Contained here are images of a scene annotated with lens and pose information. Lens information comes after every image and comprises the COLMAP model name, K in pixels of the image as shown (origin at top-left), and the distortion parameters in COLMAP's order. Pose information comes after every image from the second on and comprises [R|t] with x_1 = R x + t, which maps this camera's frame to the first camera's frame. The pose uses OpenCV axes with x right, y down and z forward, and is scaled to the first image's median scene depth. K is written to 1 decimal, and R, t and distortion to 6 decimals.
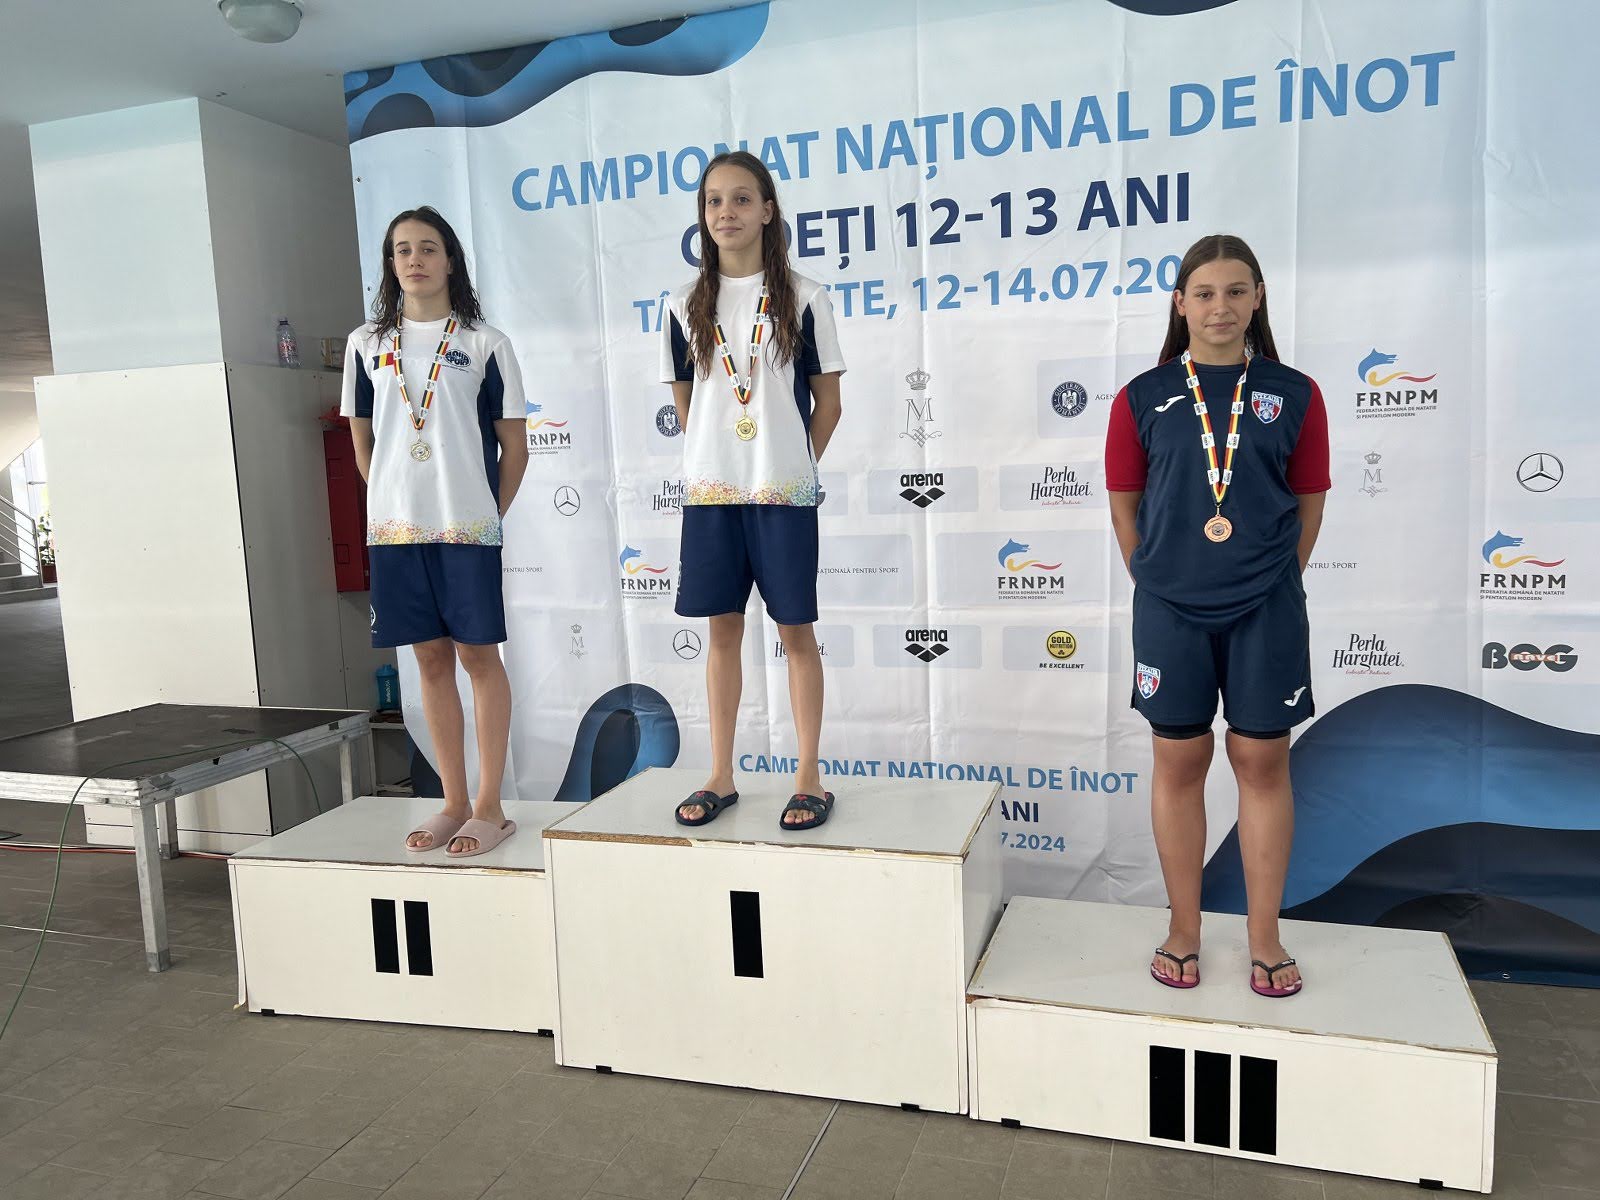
lens RADIAL K [[1241.3, 0, 798.3], [0, 1241.3, 619.7], [0, 0, 1]] dist [0.032248, -0.033638]
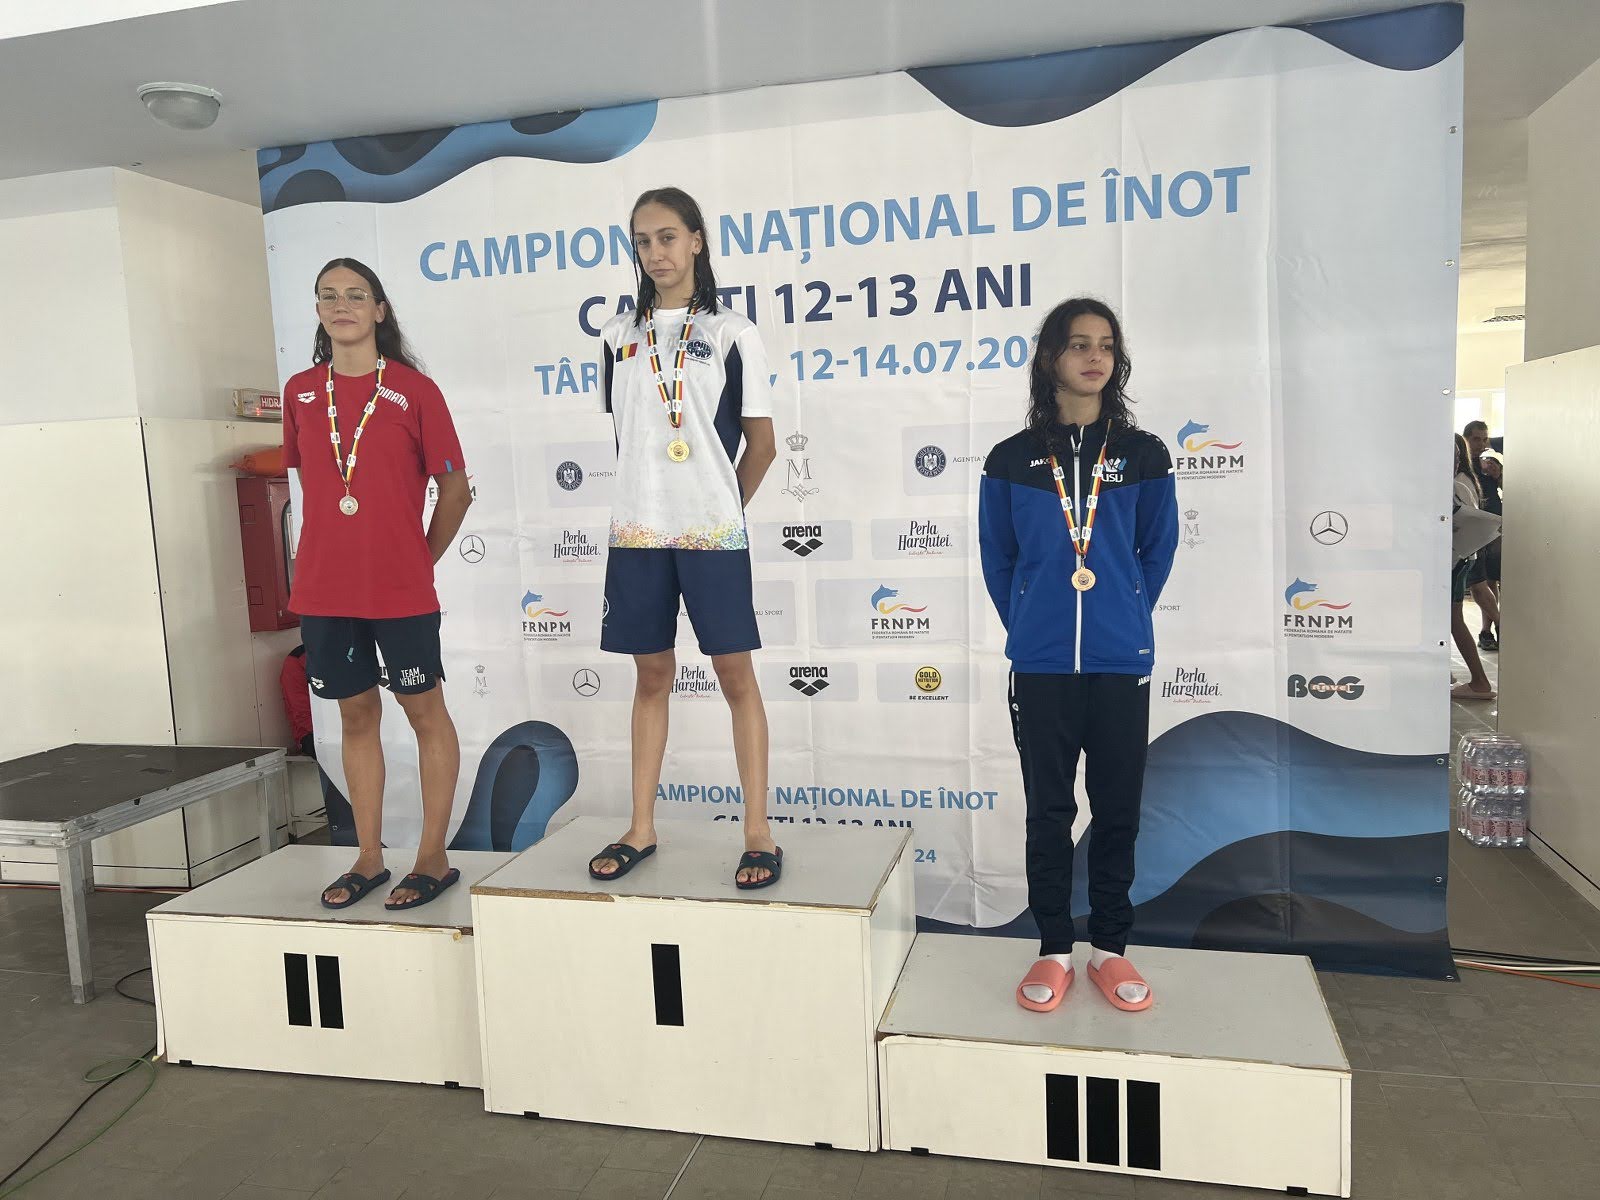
lens RADIAL K [[1241.3, 0, 798.7], [0, 1241.3, 608.9], [0, 0, 1]] dist [0.032248, -0.033638]
pose [[0.997179, -0.011575, 0.074161, 0.014866], [0.012716, 0.999808, -0.014933, -0.028767], [-0.073973, 0.015834, 0.997135, -0.103176]]
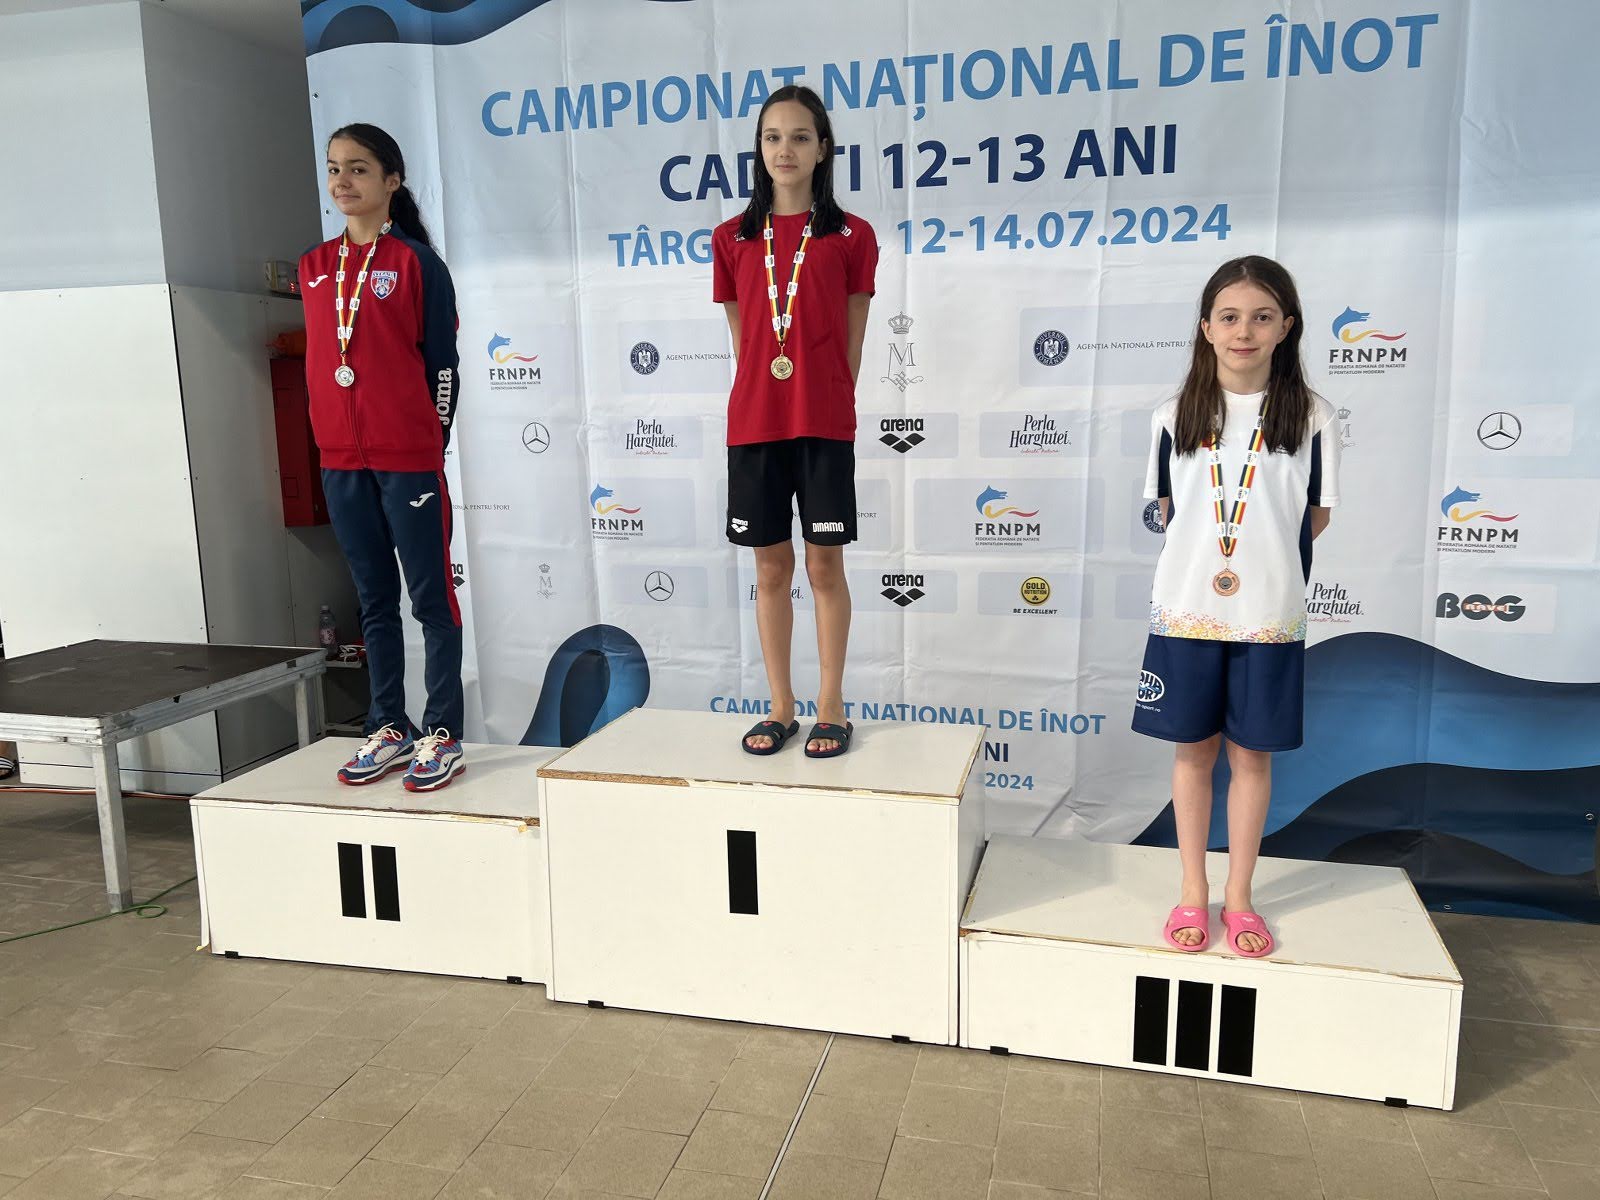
lens RADIAL K [[1241.3, 0, 802.0], [0, 1241.3, 623.3], [0, 0, 1]] dist [0.032248, -0.033638]
pose [[0.997022, 0.009908, 0.076484, -0.058994], [-0.013683, 0.998705, 0.048992, -0.000474], [-0.075899, -0.049892, 0.995866, -0.003089]]
